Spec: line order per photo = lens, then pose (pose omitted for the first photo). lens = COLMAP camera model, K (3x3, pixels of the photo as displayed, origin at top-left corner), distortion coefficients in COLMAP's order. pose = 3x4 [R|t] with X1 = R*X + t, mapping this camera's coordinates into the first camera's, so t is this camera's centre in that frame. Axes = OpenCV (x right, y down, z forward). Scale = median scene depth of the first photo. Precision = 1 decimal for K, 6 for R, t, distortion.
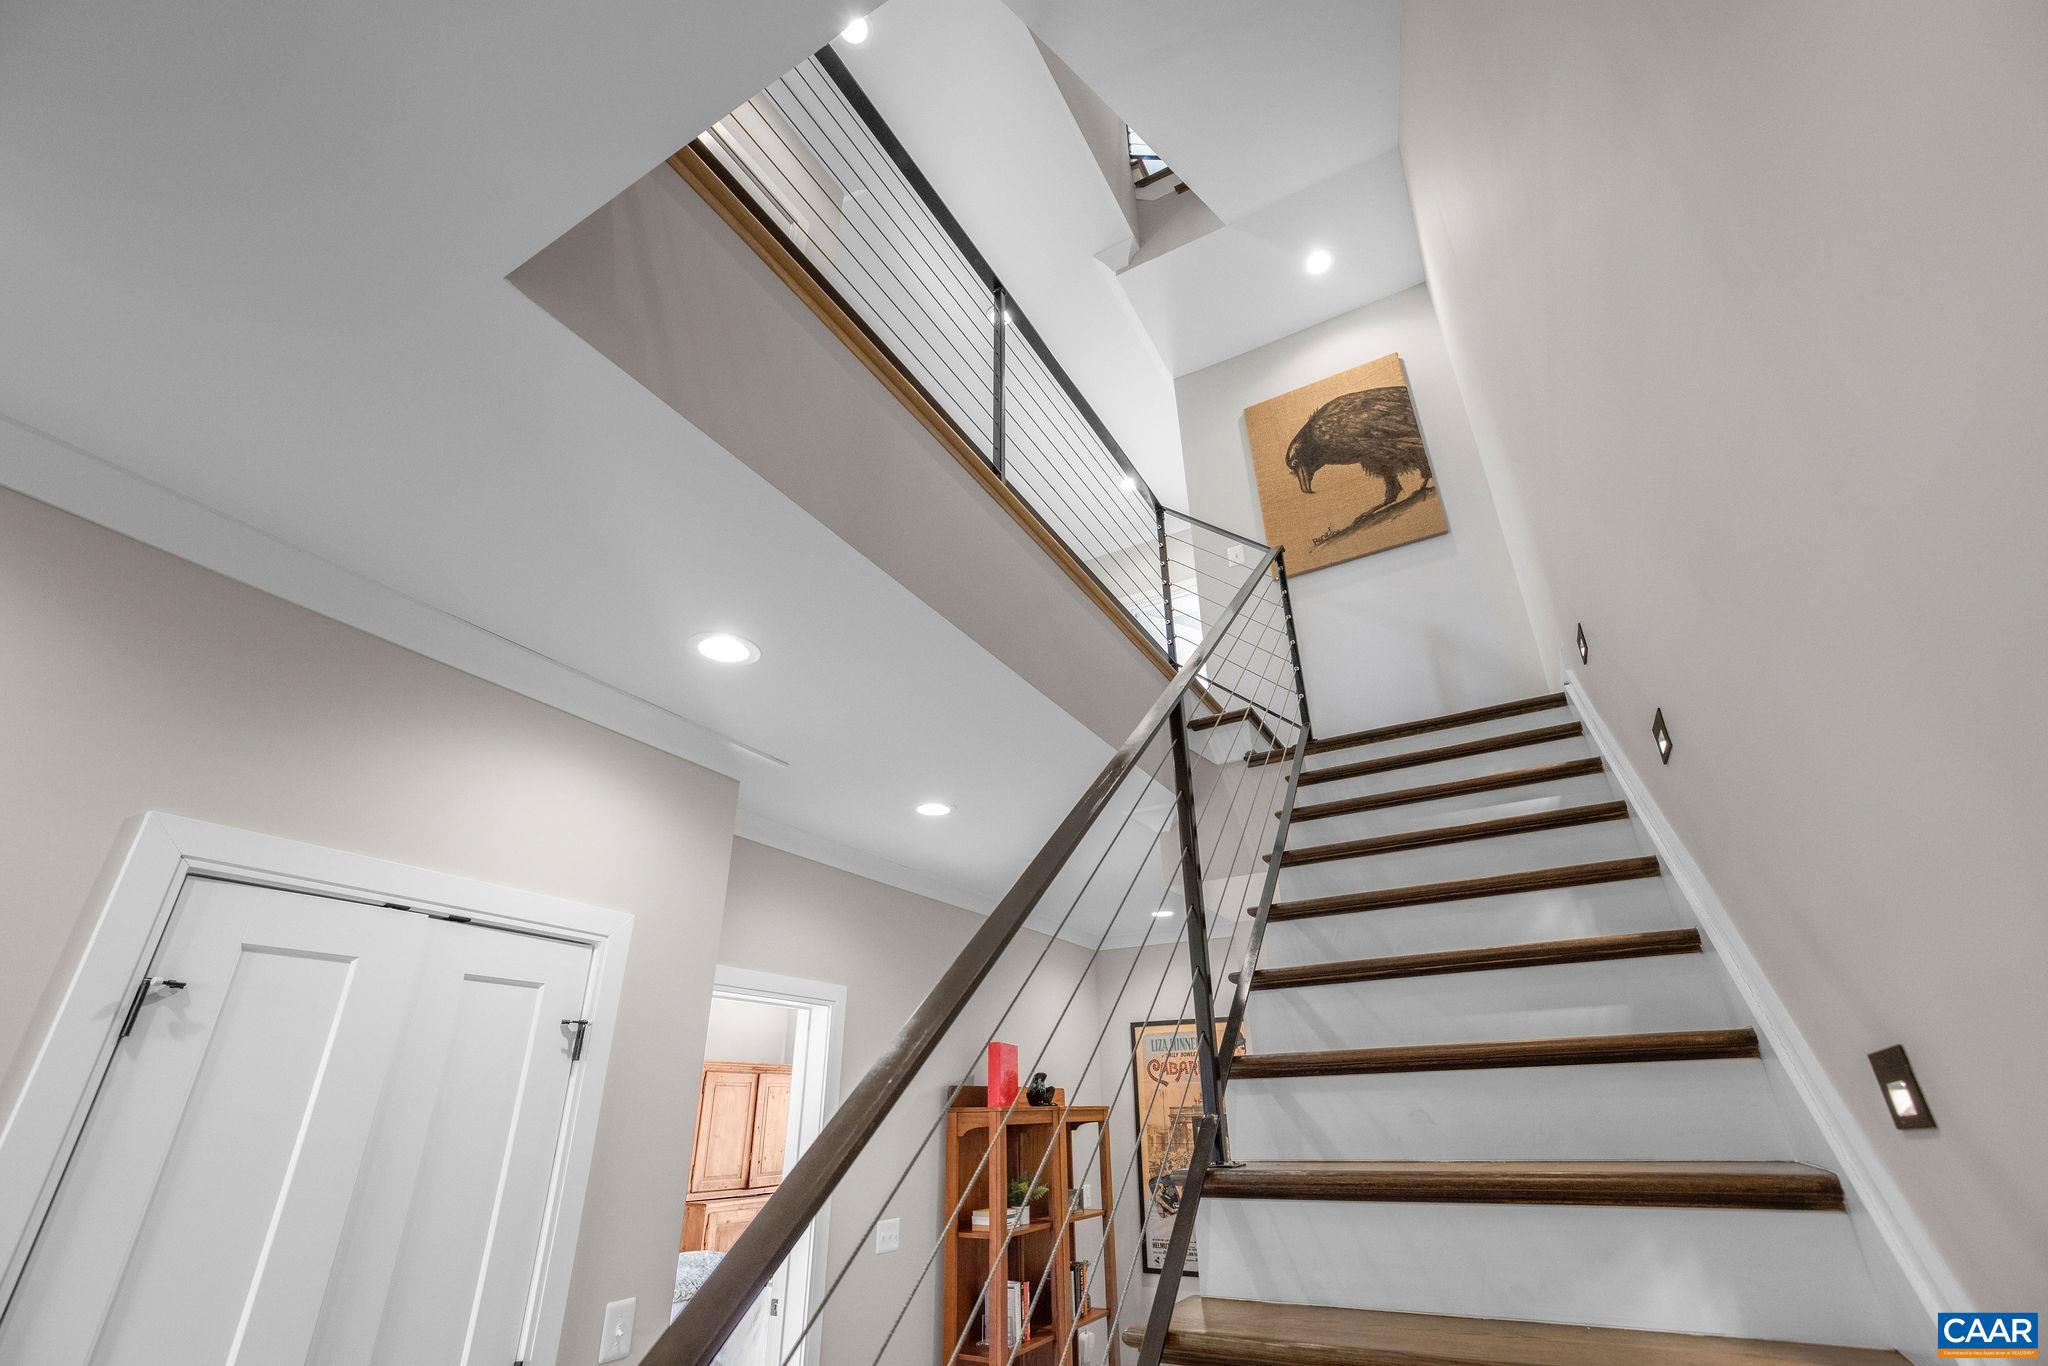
lens RADIAL K [[880.3, 0, 1016.9], [0, 880.3, 692.0], [0, 0, 1]] dist [-0.000462, 0.000027]
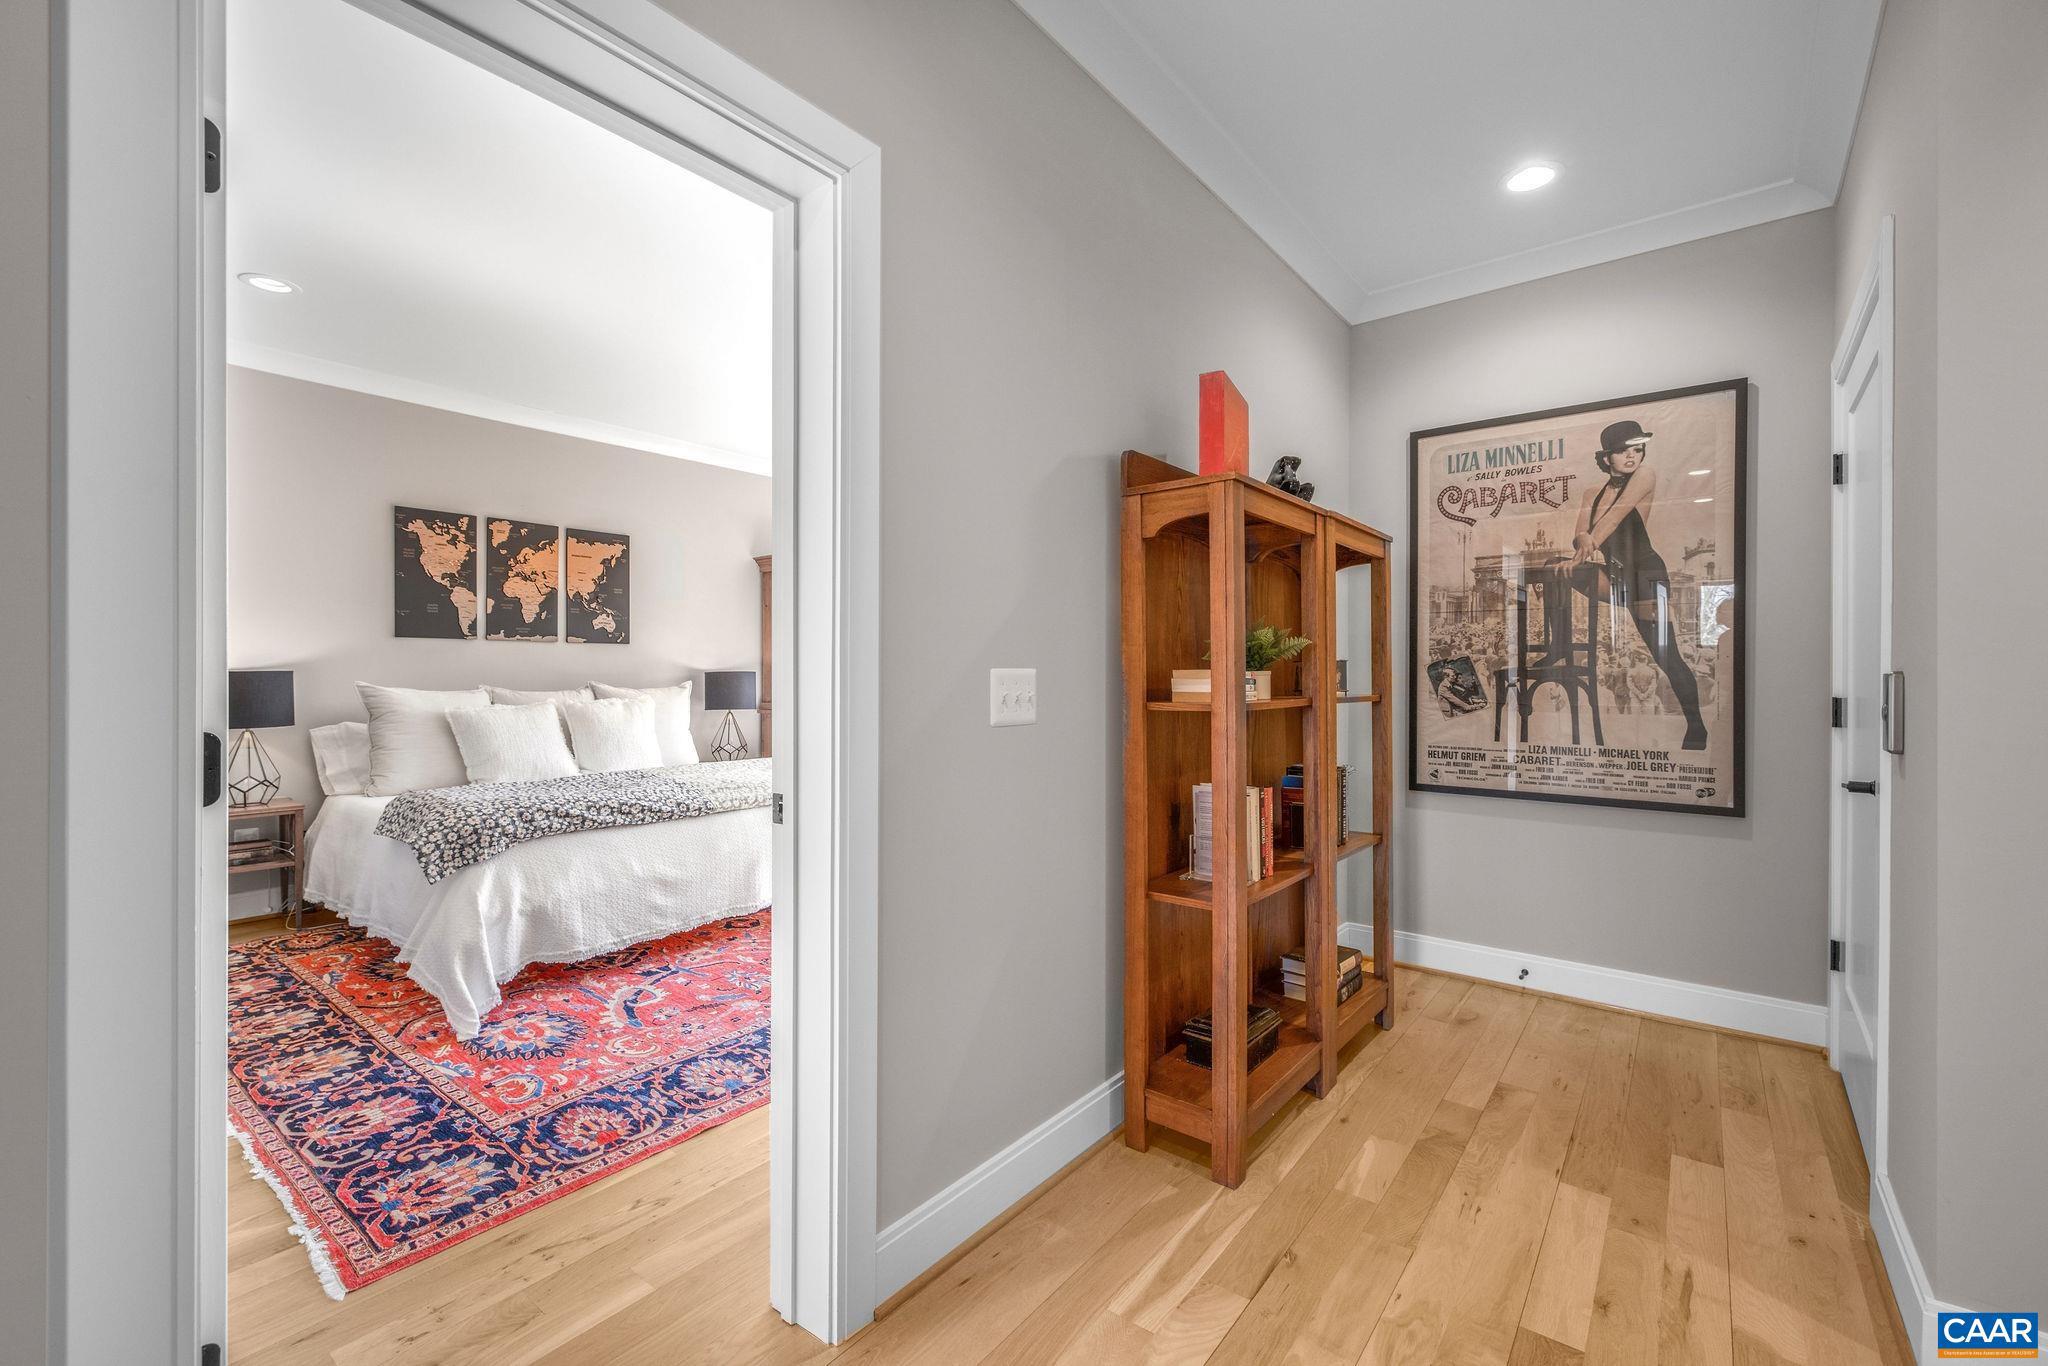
lens RADIAL K [[880.3, 0, 1024.3], [0, 880.3, 684.8], [0, 0, 1]] dist [-0.000462, 0.000027]
pose [[0.991883, 0.009015, -0.126837, -0.068336], [0.046420, 0.902971, 0.427187, 0.353402], [0.118381, -0.429607, 0.895223, 0.493228]]
